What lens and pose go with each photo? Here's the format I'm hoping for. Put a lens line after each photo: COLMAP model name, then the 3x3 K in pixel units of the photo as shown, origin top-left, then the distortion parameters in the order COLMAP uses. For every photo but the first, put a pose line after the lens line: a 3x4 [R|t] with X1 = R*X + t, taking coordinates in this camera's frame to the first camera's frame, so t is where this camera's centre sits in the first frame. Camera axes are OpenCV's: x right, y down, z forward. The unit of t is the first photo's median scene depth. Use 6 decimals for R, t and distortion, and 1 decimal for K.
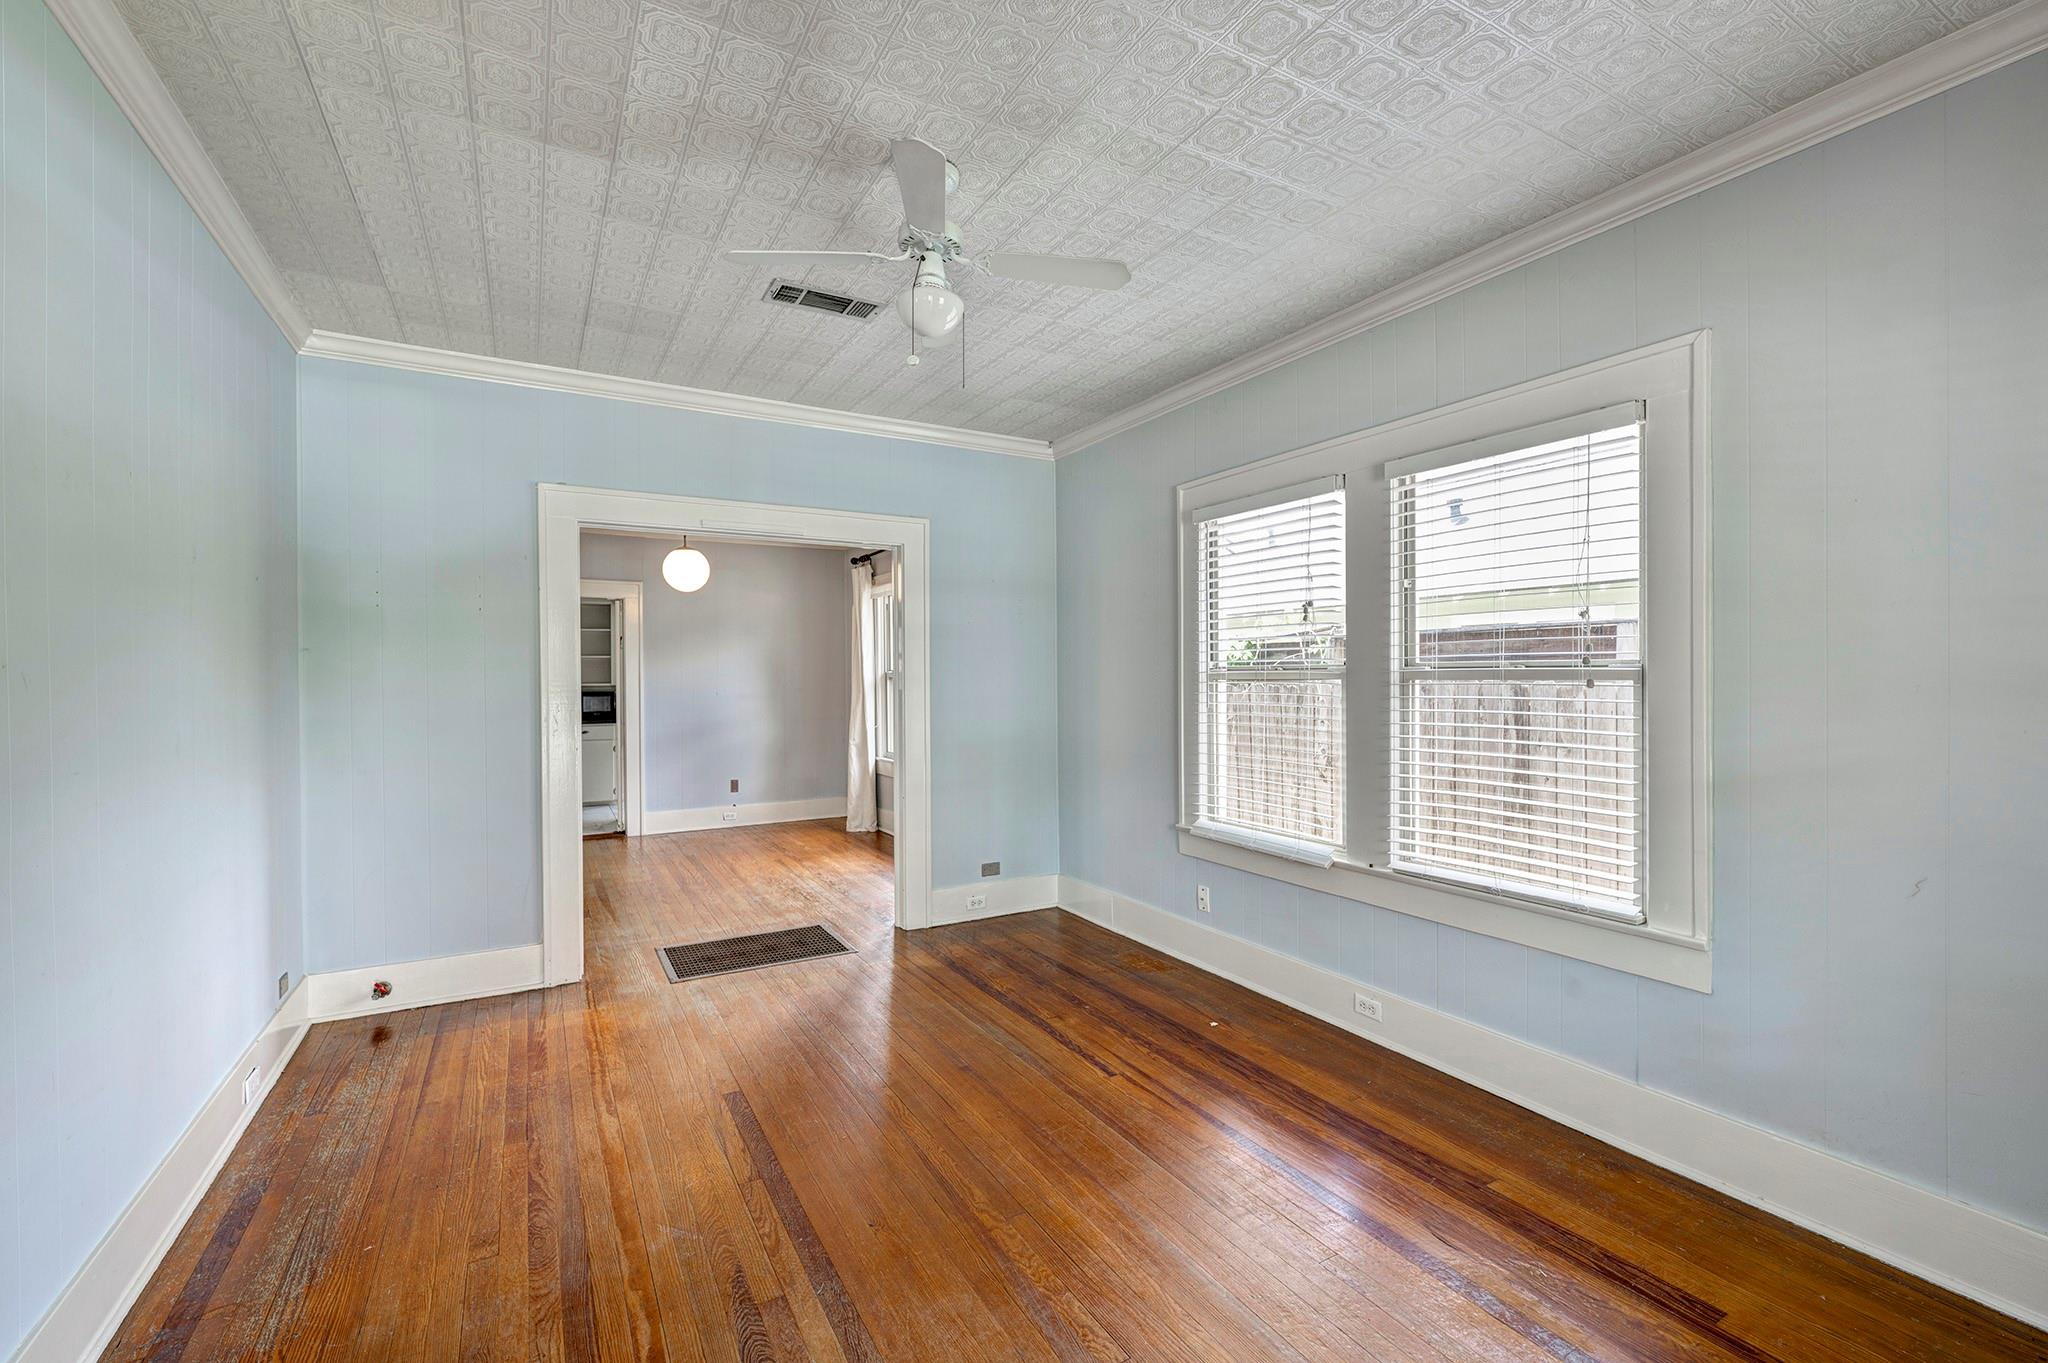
lens RADIAL K [[879.7, 0, 1024.0], [0, 879.7, 681.5], [0, 0, 1]] dist [-0.001198, -0.000179]
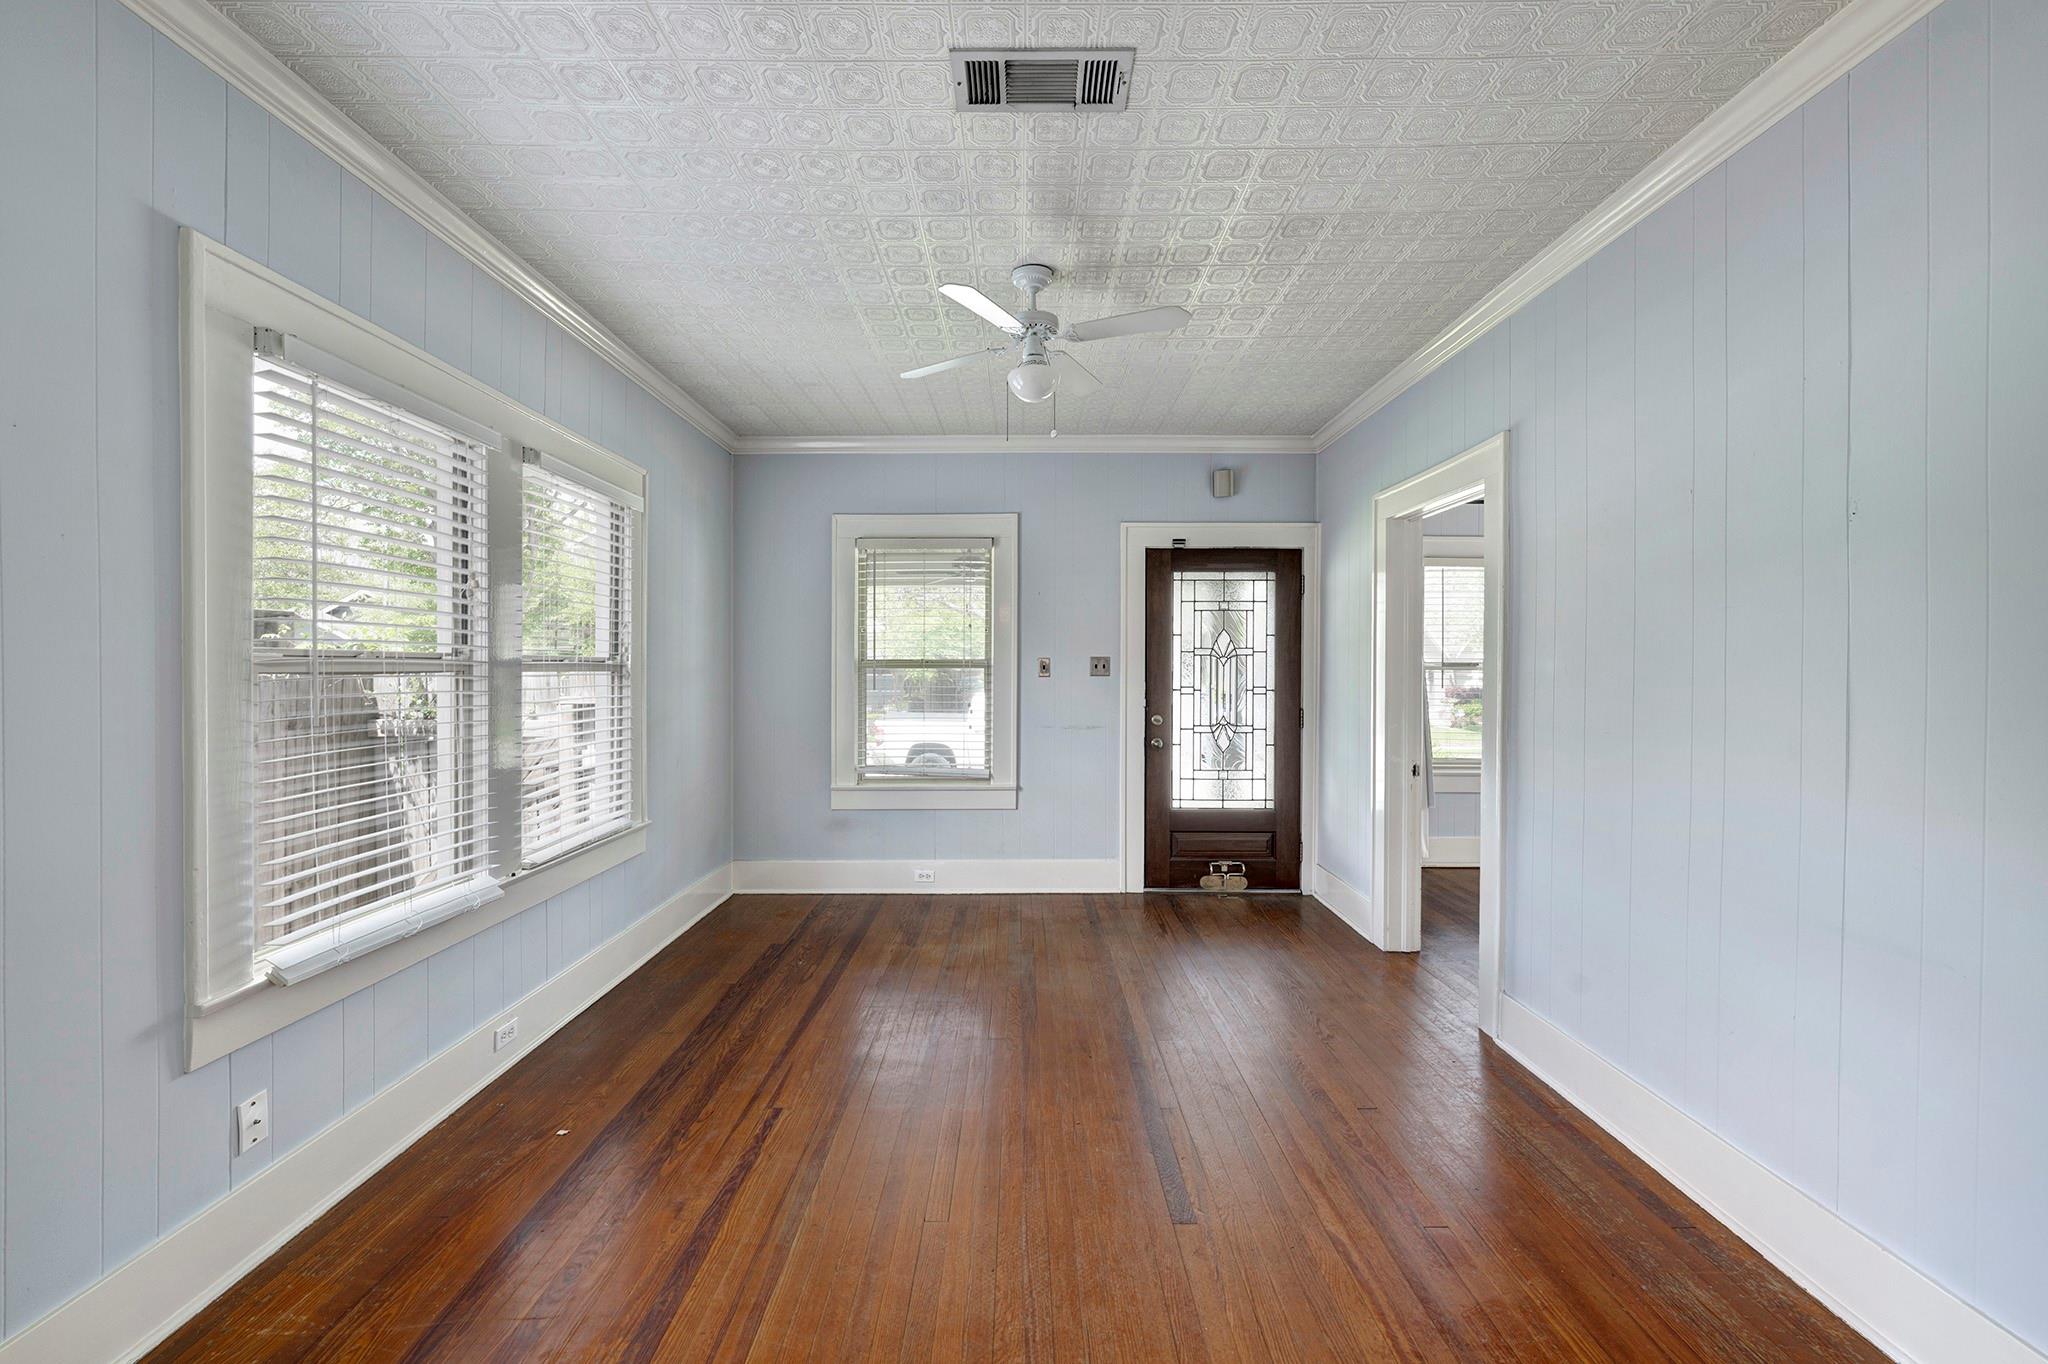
lens RADIAL K [[842.2, 0, 1024.0], [0, 842.2, 682.0], [0, 0, 1]] dist [0.000351, -0.000017]
pose [[-0.869678, -0.006902, 0.493570, -0.527320], [0.003210, 0.999802, 0.019639, -0.007312], [-0.493608, 0.018664, -0.869484, 1.573221]]
